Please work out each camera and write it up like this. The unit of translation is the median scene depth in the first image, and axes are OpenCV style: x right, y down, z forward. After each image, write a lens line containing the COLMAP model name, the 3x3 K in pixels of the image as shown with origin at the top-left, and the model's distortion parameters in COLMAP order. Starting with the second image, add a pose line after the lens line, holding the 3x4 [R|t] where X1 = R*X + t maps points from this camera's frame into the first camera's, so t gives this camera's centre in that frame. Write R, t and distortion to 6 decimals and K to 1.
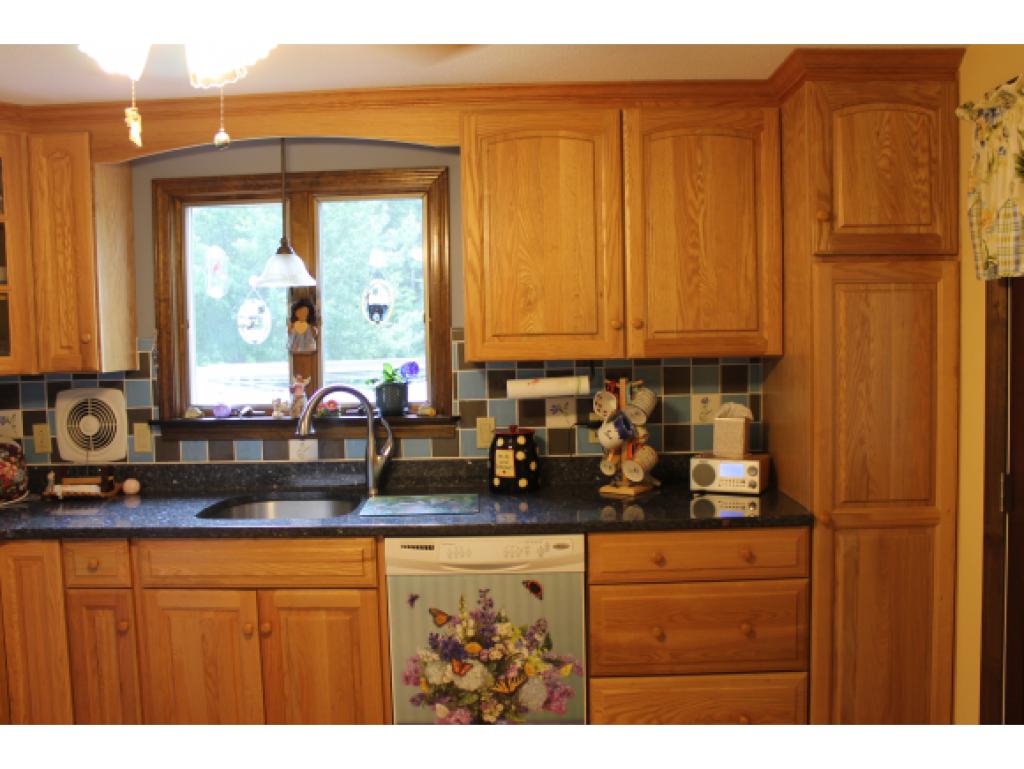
lens RADIAL K [[874.5, 0, 512.0], [0, 874.5, 384.5], [0, 0, 1]] dist [-0.163856, 0.157951]
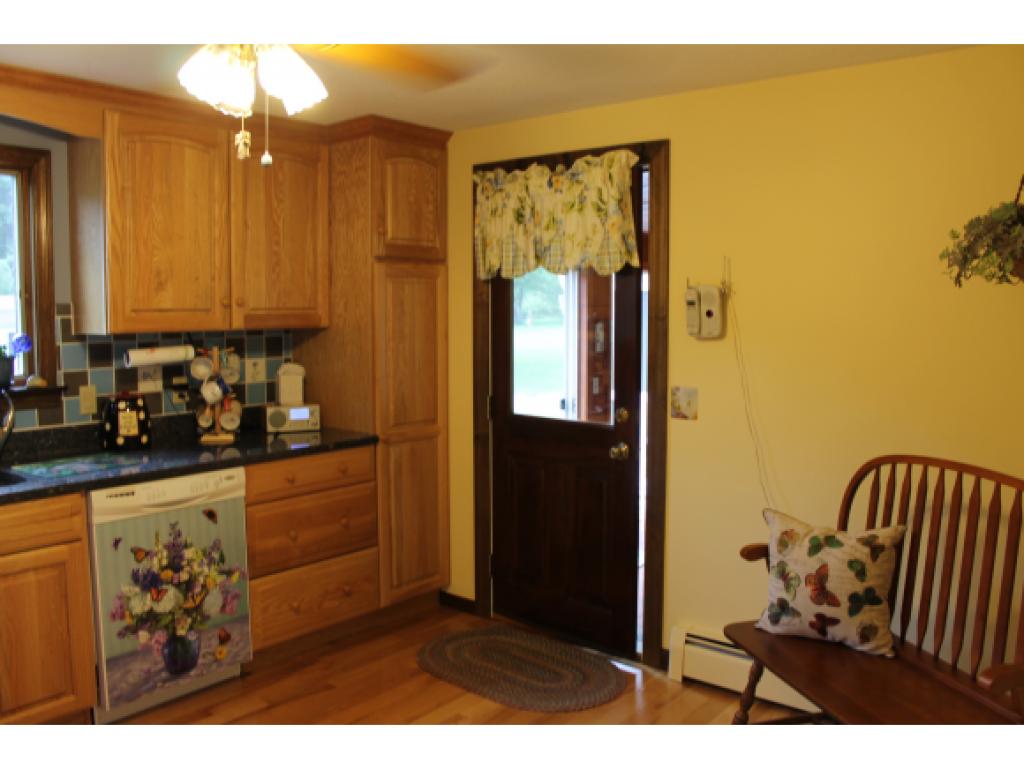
lens RADIAL K [[874.5, 0, 512.0], [0, 874.5, 384.5], [0, 0, 1]] dist [-0.163856, 0.157951]
pose [[0.618697, -0.049483, 0.784070, -0.649762], [0.037502, 0.998737, 0.033439, 0.024438], [-0.784734, 0.008716, 0.619771, -0.092690]]
